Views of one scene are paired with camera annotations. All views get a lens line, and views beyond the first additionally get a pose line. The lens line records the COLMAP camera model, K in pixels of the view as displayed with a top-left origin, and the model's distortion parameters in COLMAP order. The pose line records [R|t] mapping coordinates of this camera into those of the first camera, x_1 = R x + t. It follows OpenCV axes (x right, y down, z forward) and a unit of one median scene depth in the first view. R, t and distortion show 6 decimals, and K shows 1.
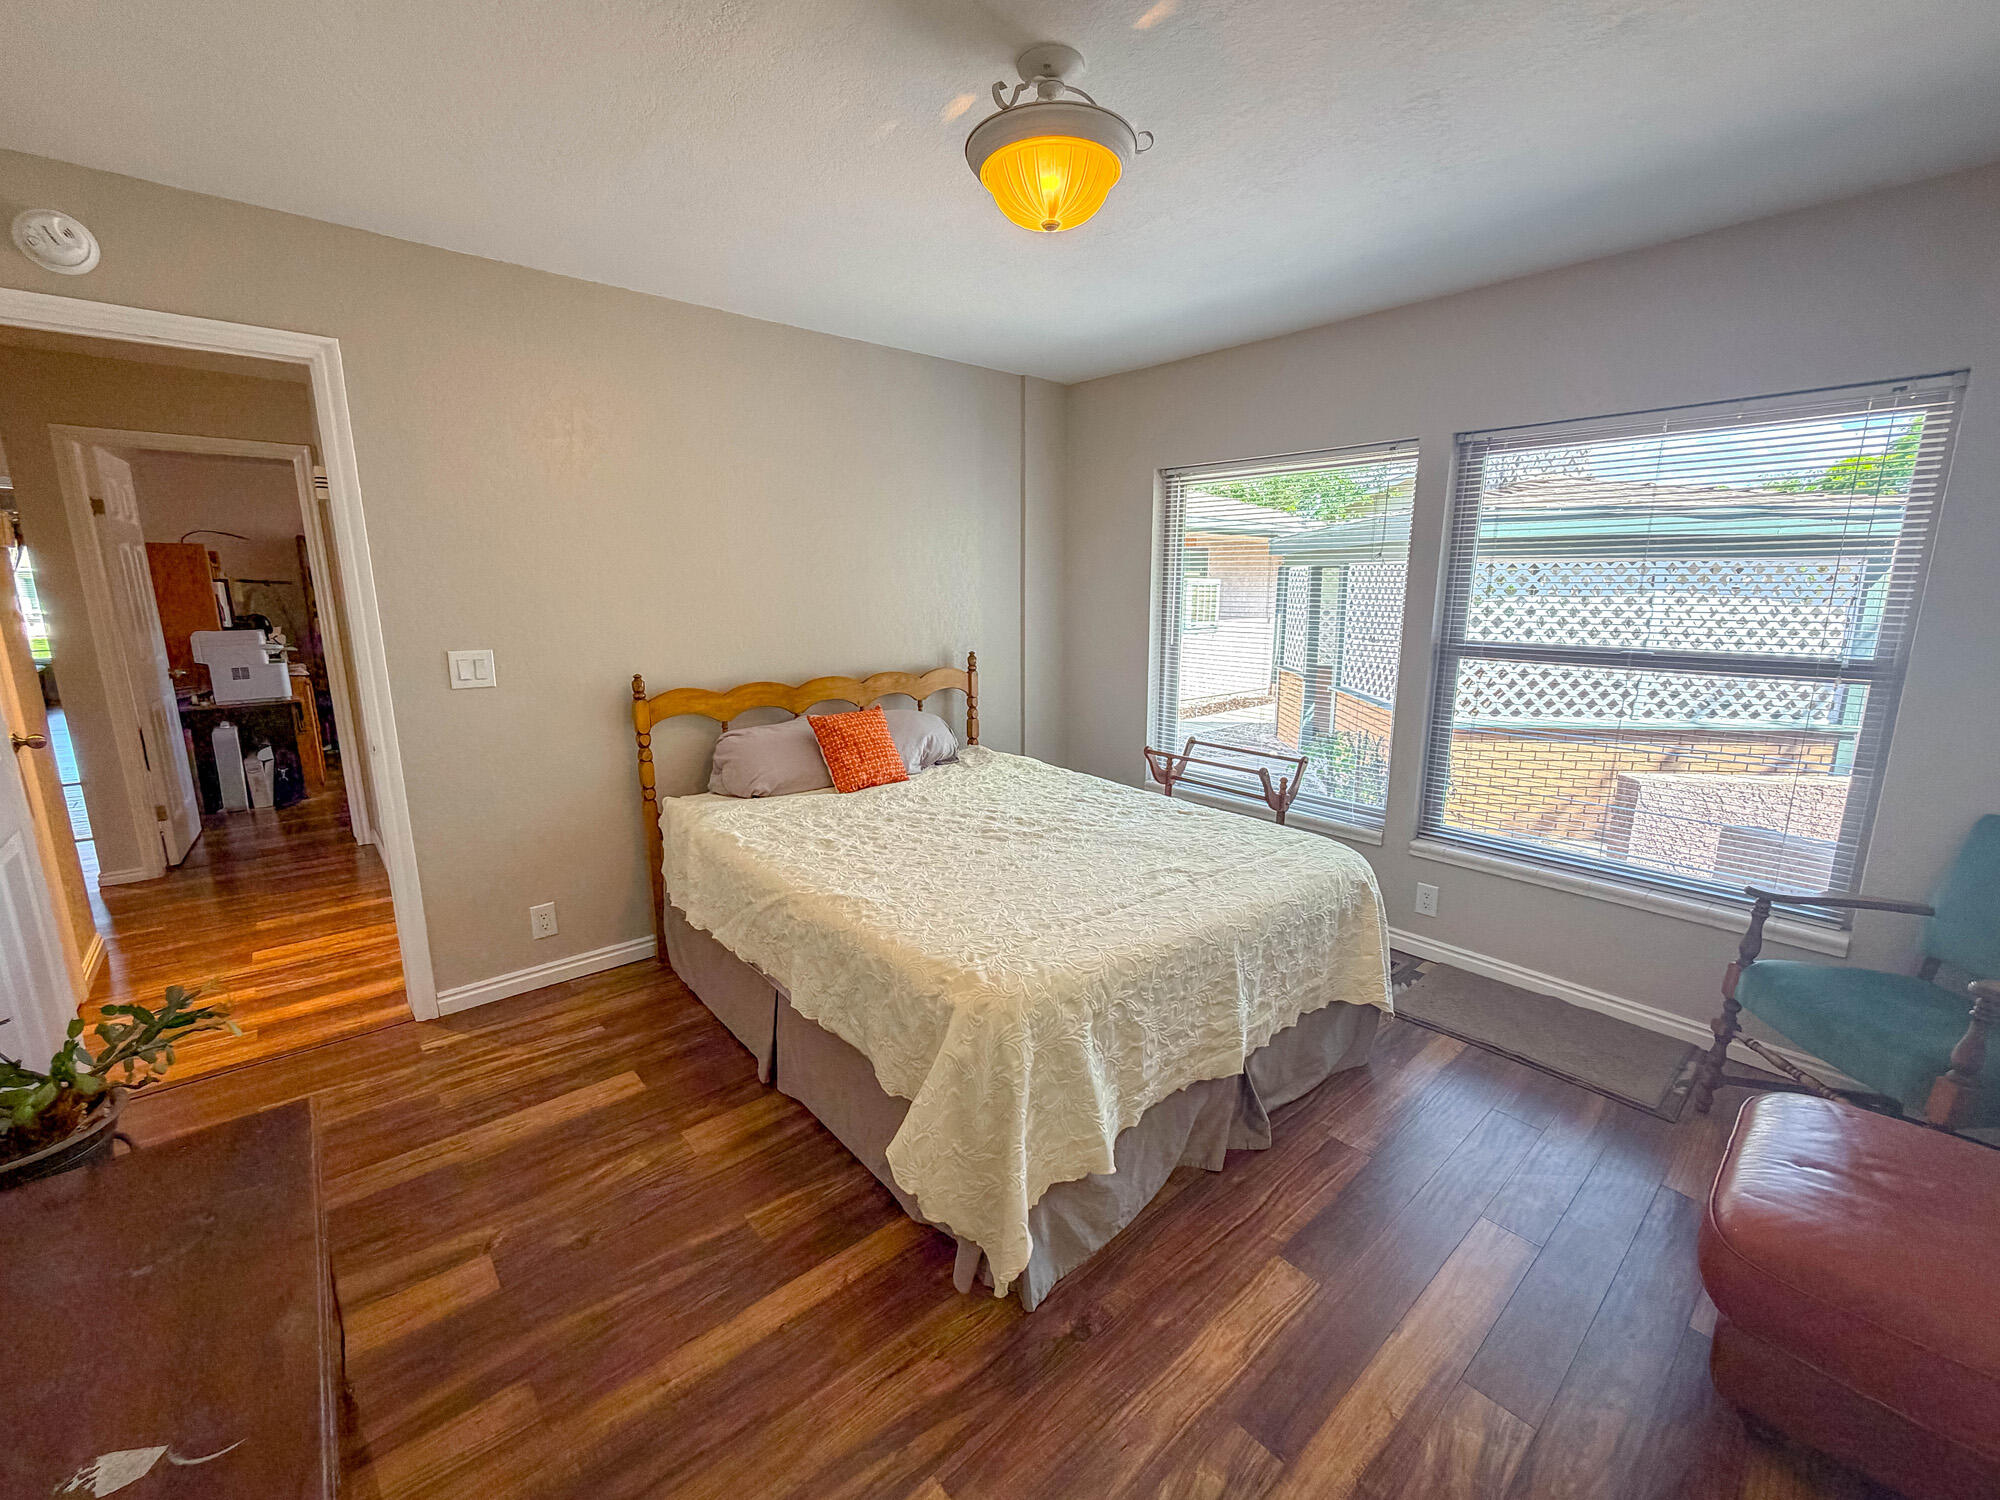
lens RADIAL K [[803.8, 0, 1007.7], [0, 803.8, 746.3], [0, 0, 1]] dist [-0.000212, -0.000180]
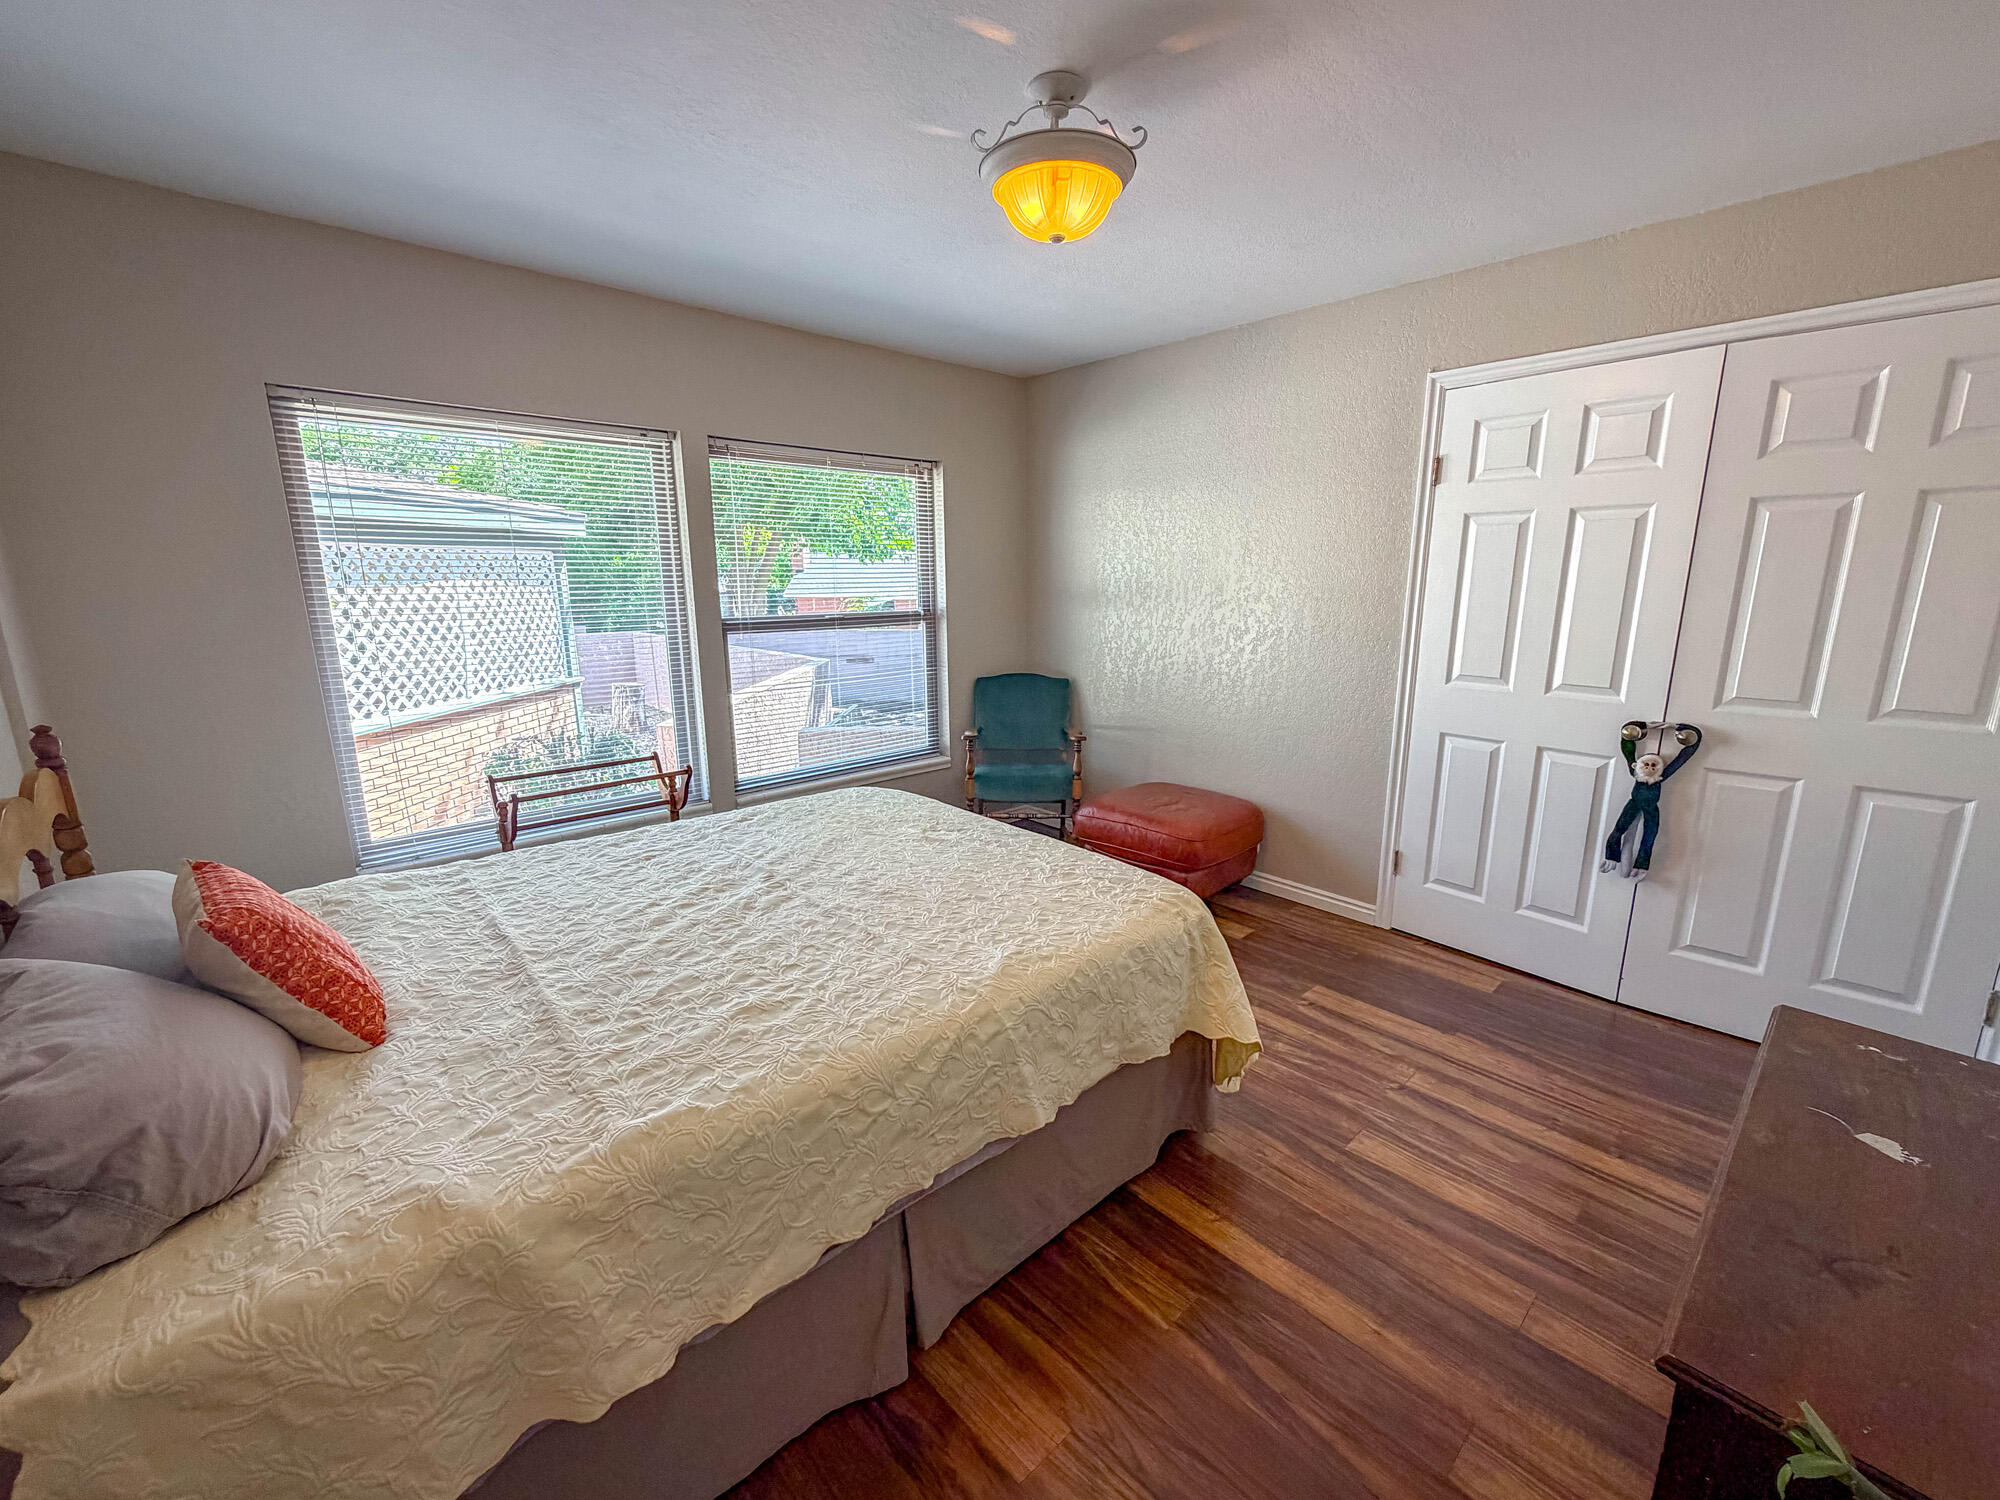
lens RADIAL K [[803.8, 0, 1006.6], [0, 803.8, 749.5], [0, 0, 1]] dist [-0.000212, -0.000180]
pose [[-0.016674, -0.215531, 0.976355, -0.677419], [0.196867, 0.956668, 0.214547, -0.134325], [-0.980288, 0.195789, 0.026480, 0.688163]]
